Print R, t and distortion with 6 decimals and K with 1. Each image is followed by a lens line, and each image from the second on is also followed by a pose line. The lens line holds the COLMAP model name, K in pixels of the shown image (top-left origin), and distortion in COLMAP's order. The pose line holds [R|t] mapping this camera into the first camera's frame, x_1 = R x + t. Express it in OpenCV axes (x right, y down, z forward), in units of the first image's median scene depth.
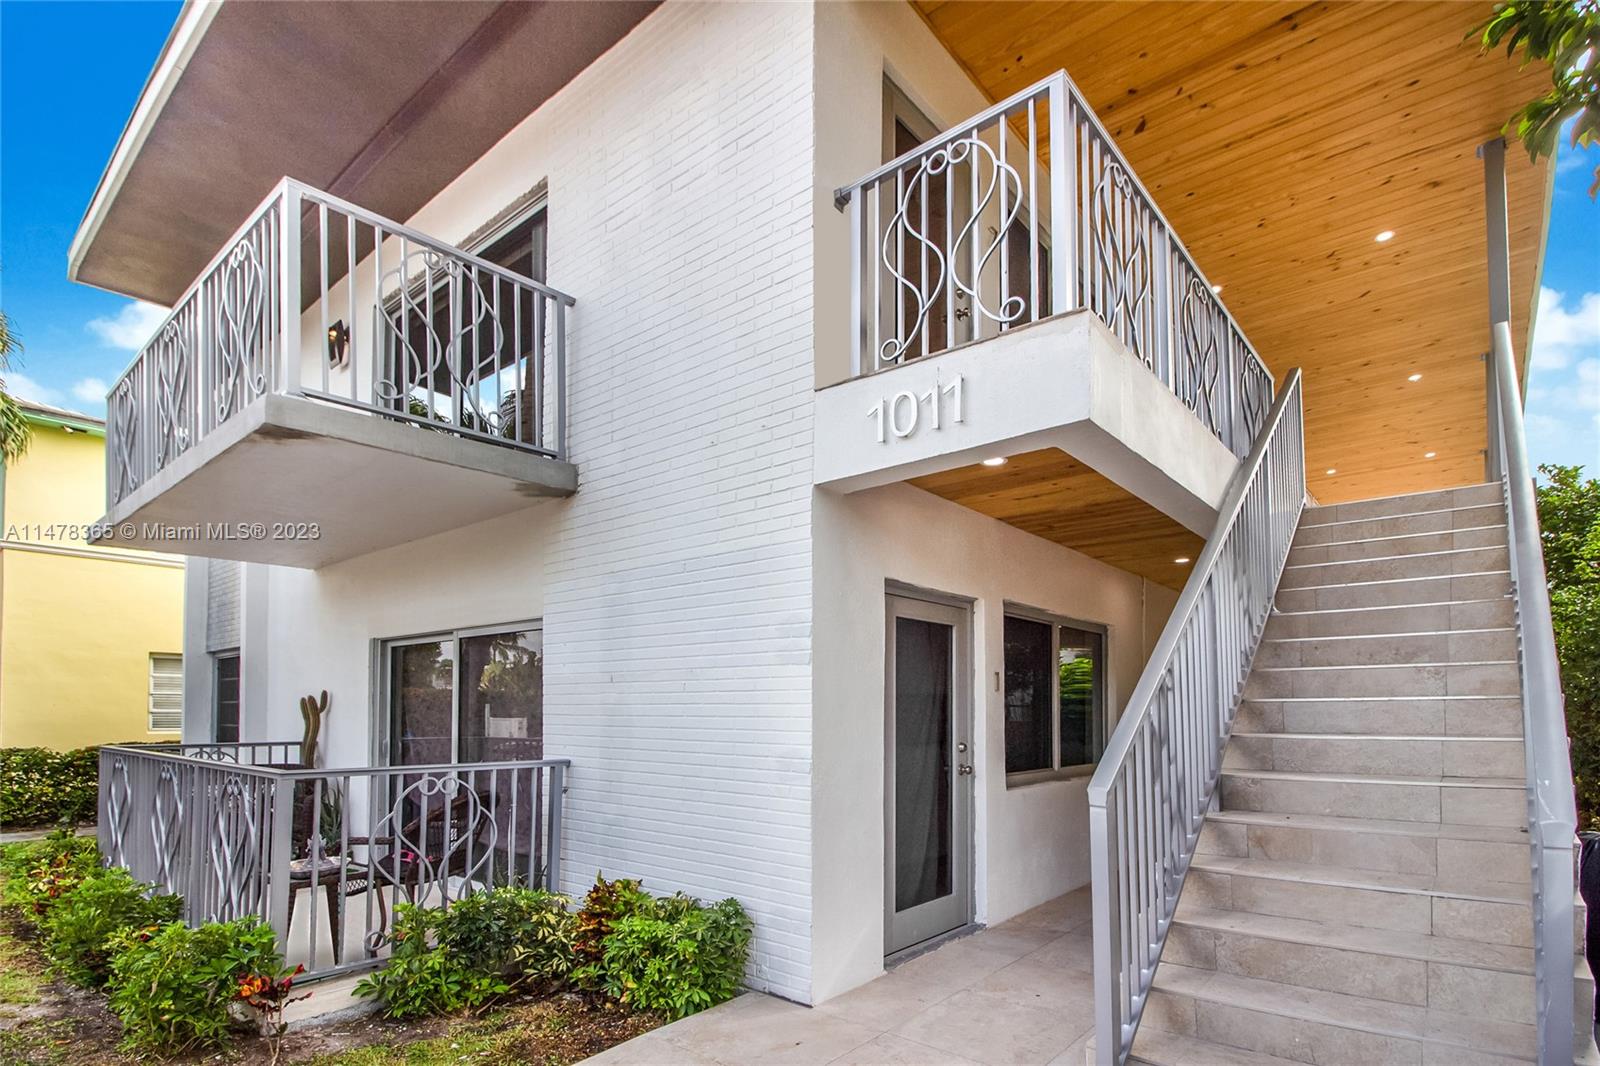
lens RADIAL K [[797.9, 0, 800.4], [0, 797.9, 680.2], [0, 0, 1]] dist [-0.018687, -0.001576]
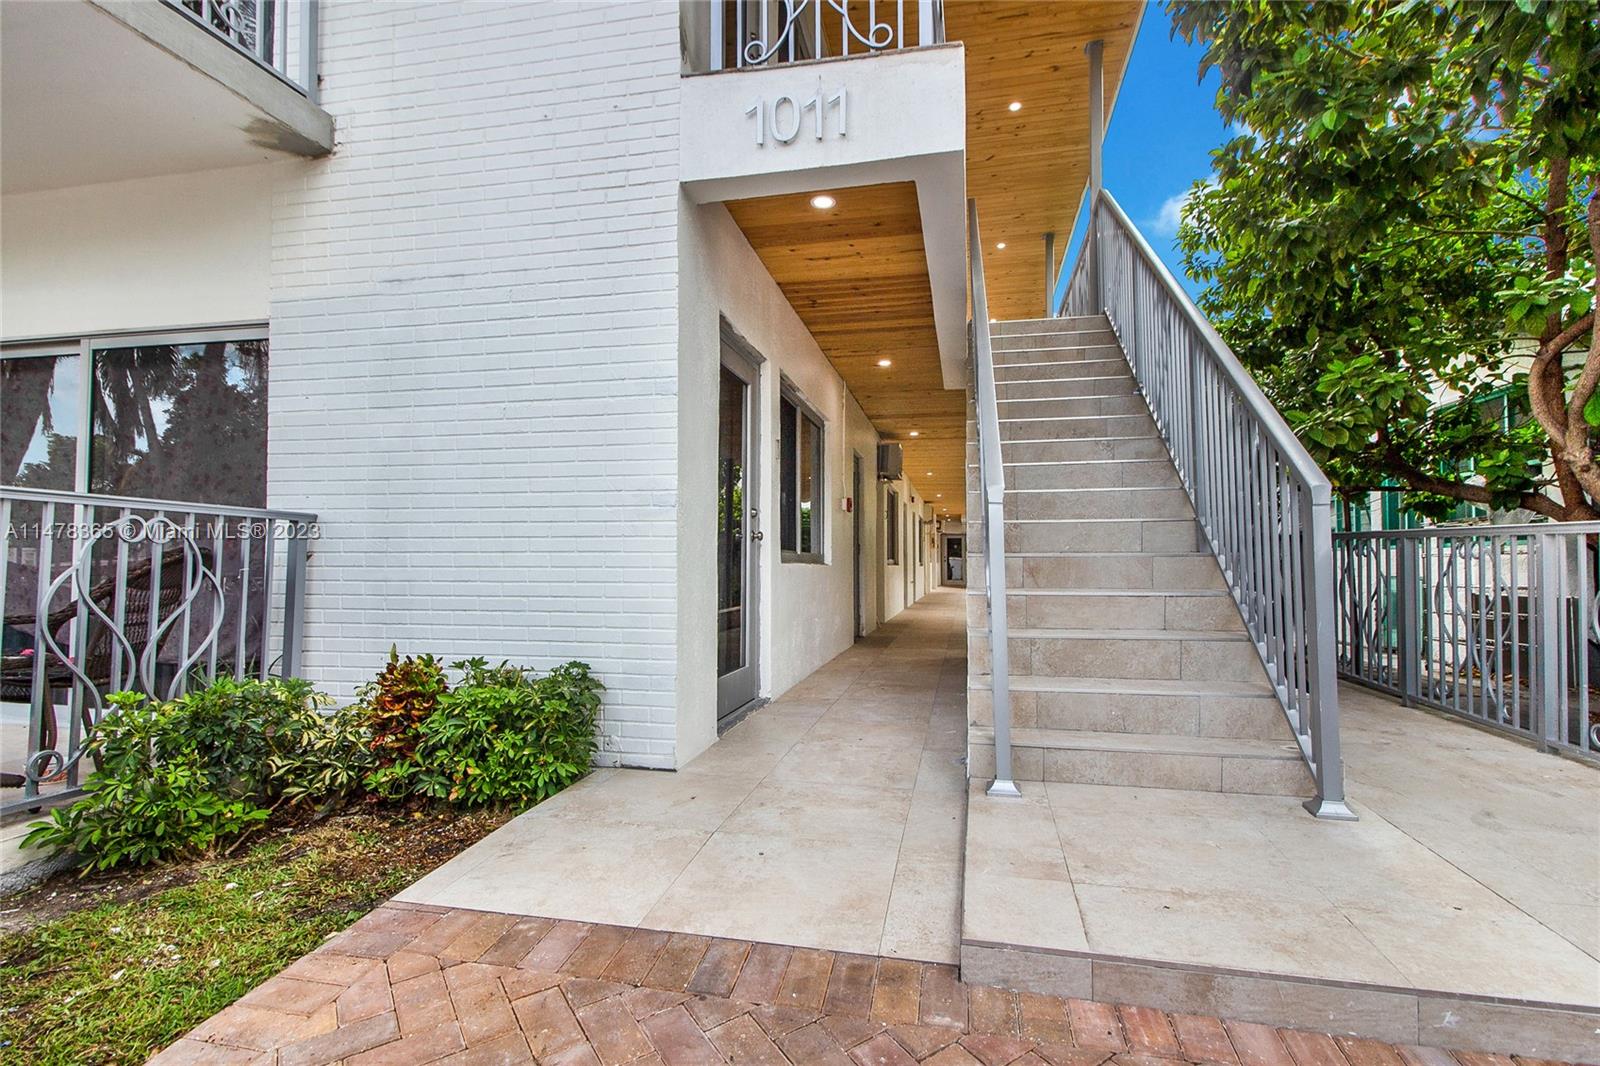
lens RADIAL K [[830.6, 0, 800.0], [0, 830.6, 533.0], [0, 0, 1]] dist [0.006221, -0.000646]
pose [[0.876197, -0.018638, 0.481593, -0.308826], [0.024092, 0.999697, -0.005143, 0.152505], [-0.481351, 0.016108, 0.876380, 0.110828]]
